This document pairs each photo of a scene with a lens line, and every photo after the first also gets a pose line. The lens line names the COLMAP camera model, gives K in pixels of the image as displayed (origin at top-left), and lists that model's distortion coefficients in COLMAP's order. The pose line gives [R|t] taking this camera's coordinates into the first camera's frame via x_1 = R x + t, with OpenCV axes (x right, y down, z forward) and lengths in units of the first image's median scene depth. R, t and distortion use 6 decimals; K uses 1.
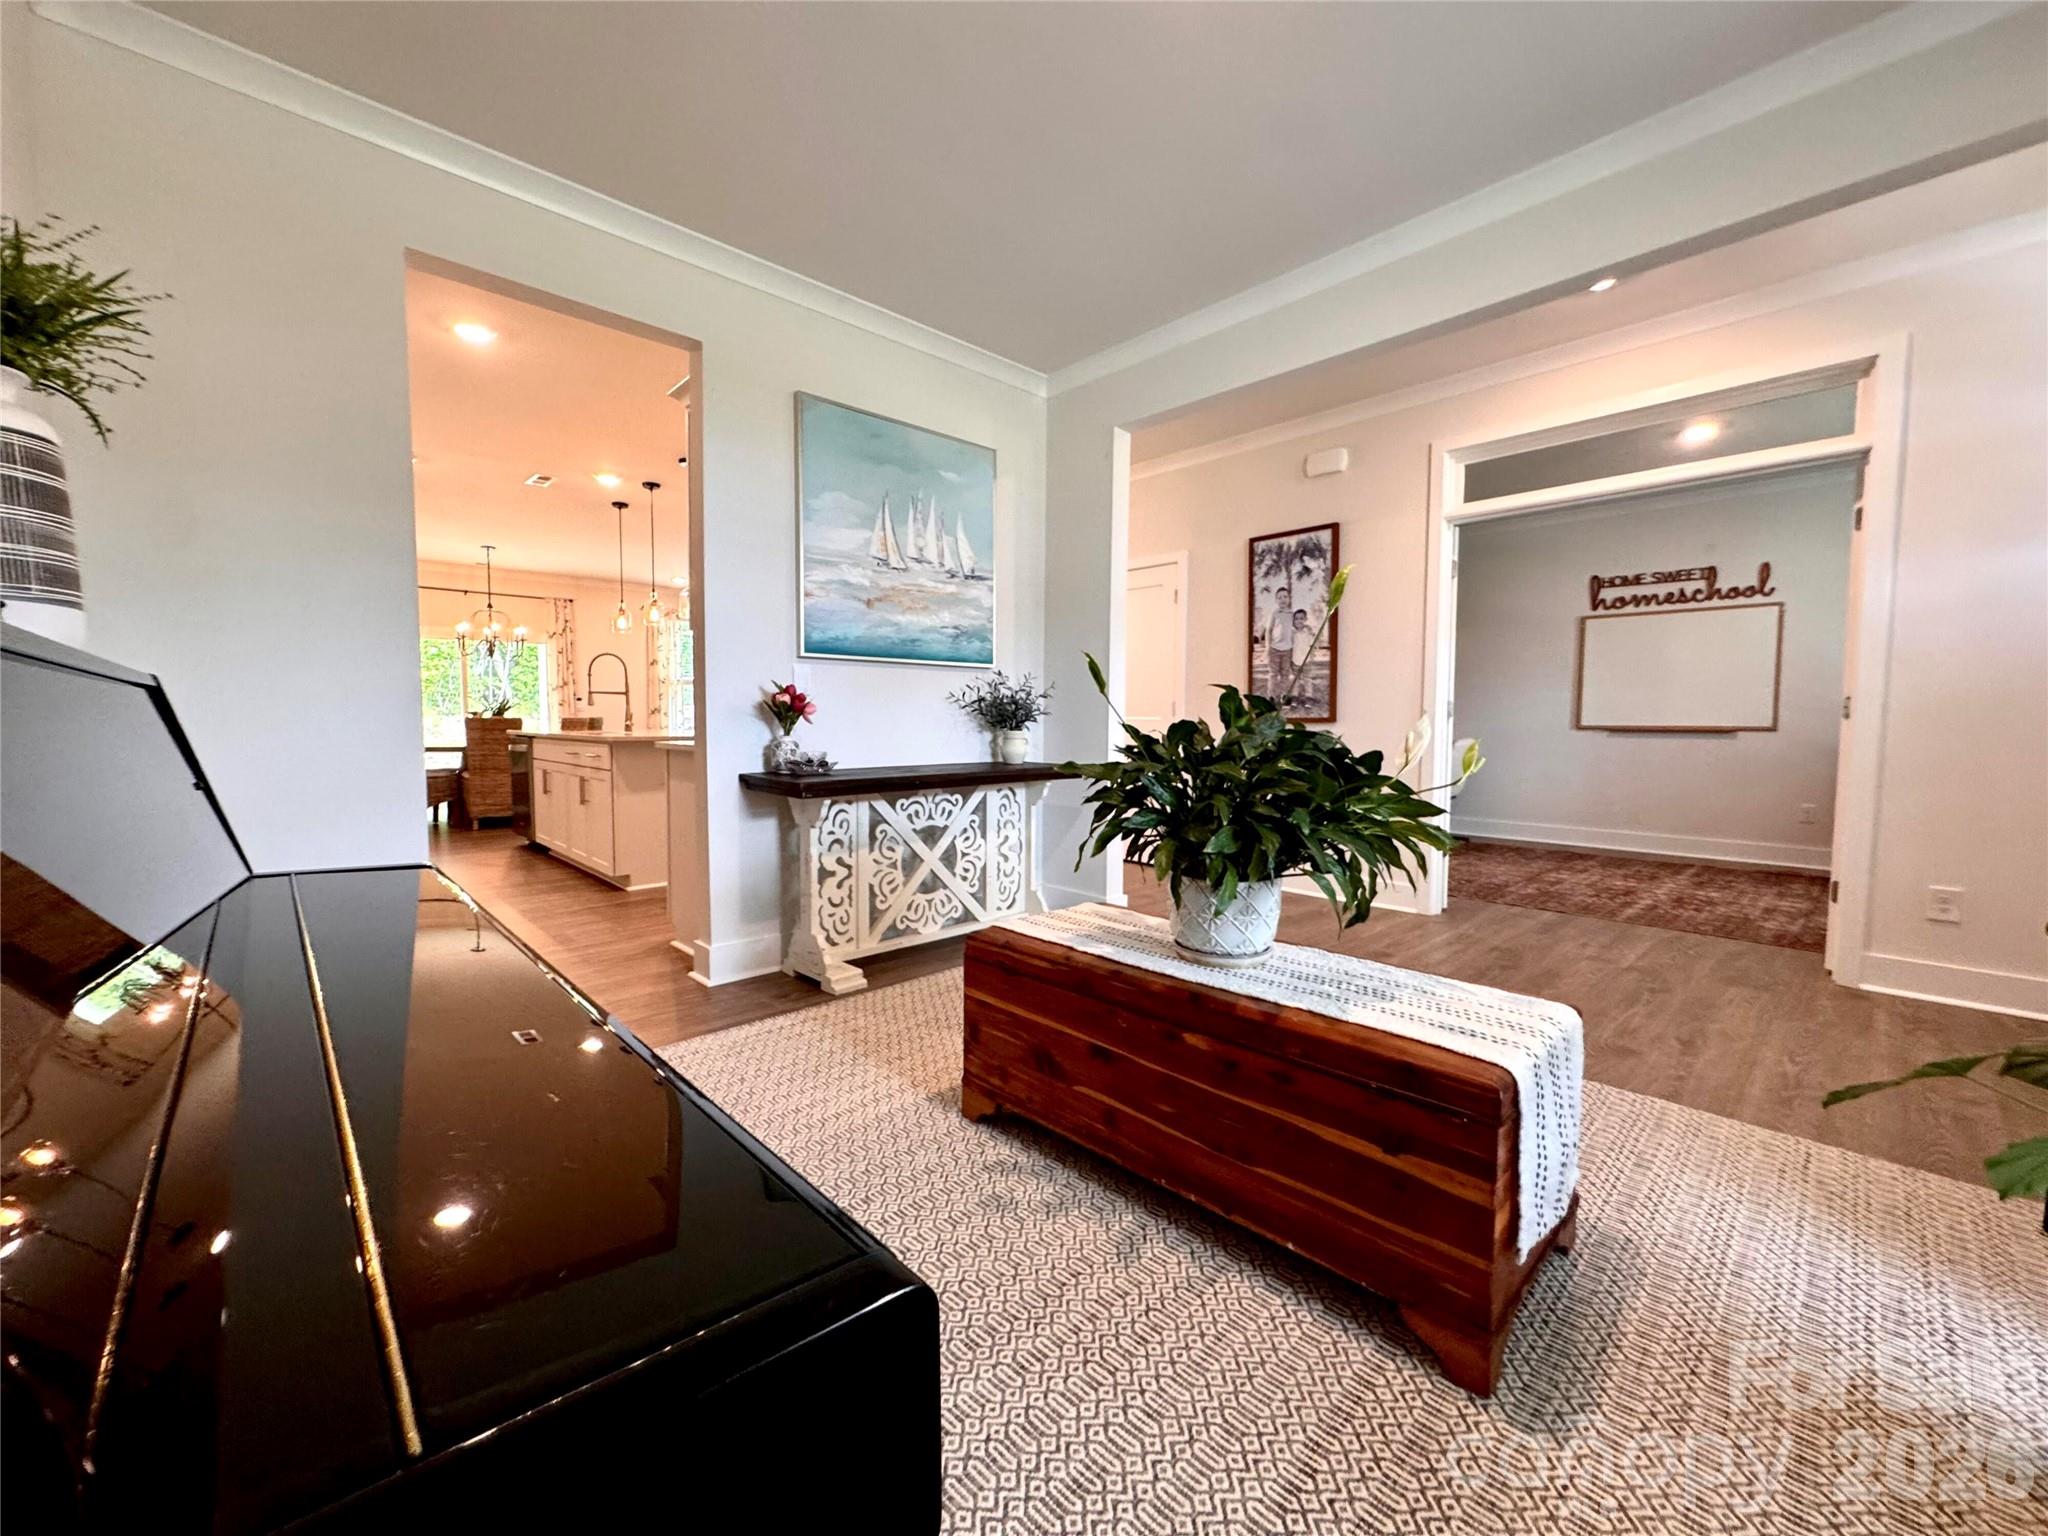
lens RADIAL K [[817.3, 0, 1022.2], [0, 817.3, 765.9], [0, 0, 1]] dist [-0.000671, -0.000240]
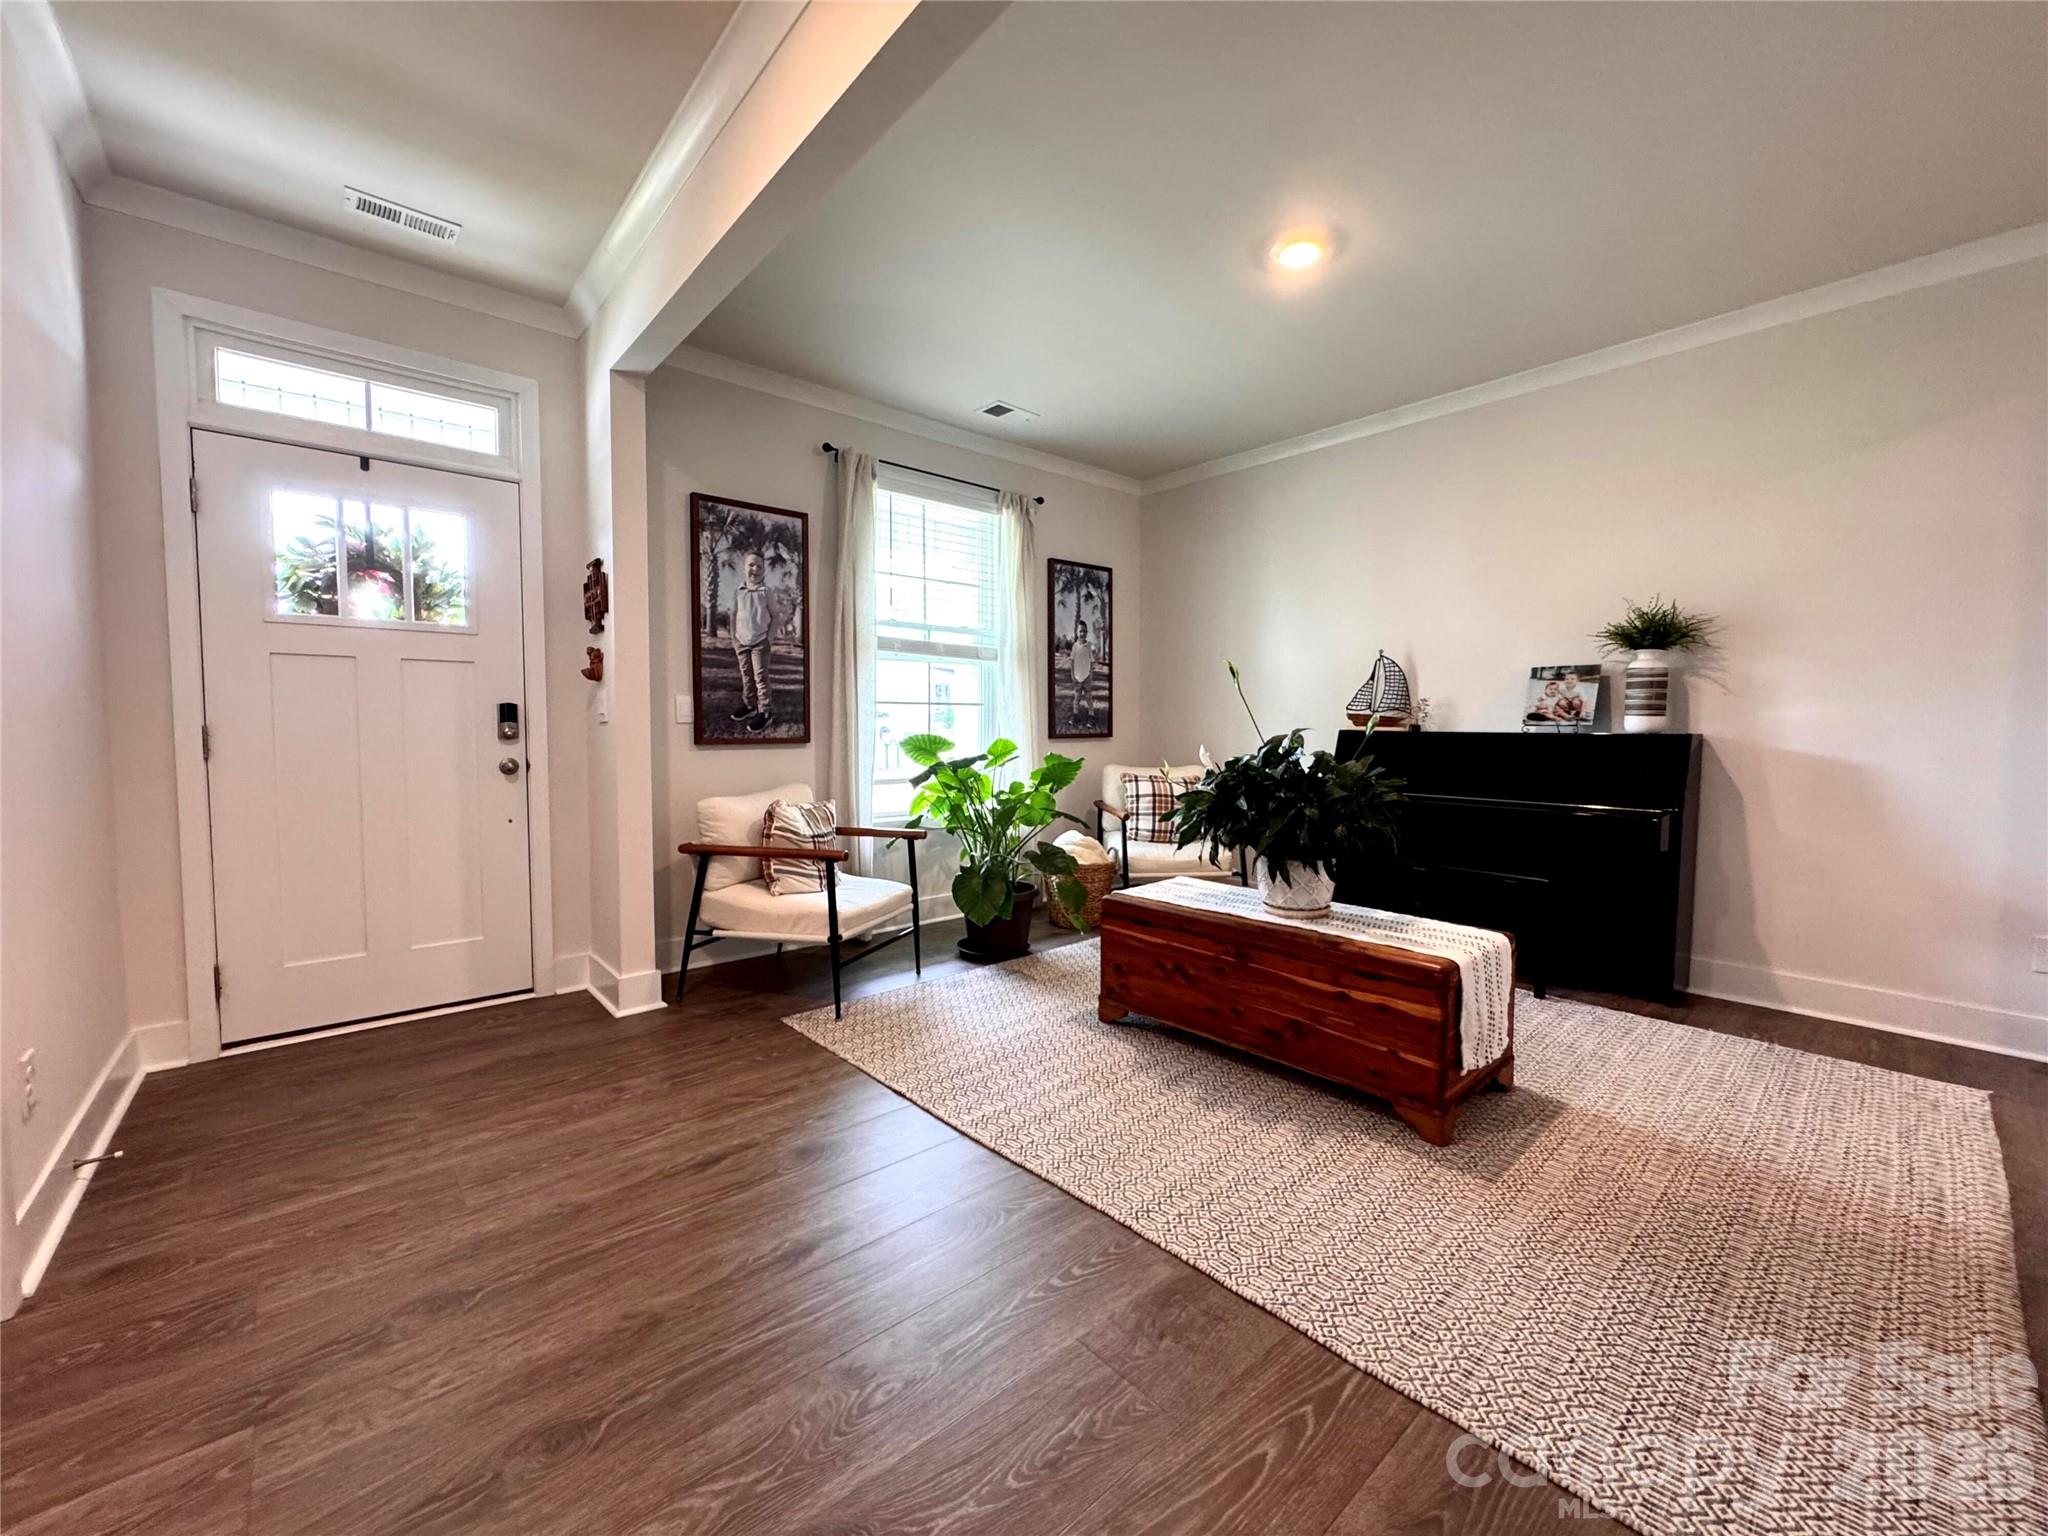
lens RADIAL K [[817.3, 0, 1024.9], [0, 817.3, 771.5], [0, 0, 1]] dist [-0.000671, -0.000240]
pose [[-0.999552, -0.009181, 0.028496, 0.478240], [-0.005843, 0.993336, 0.115106, -0.129139], [-0.029363, 0.114888, -0.992944, 1.703451]]
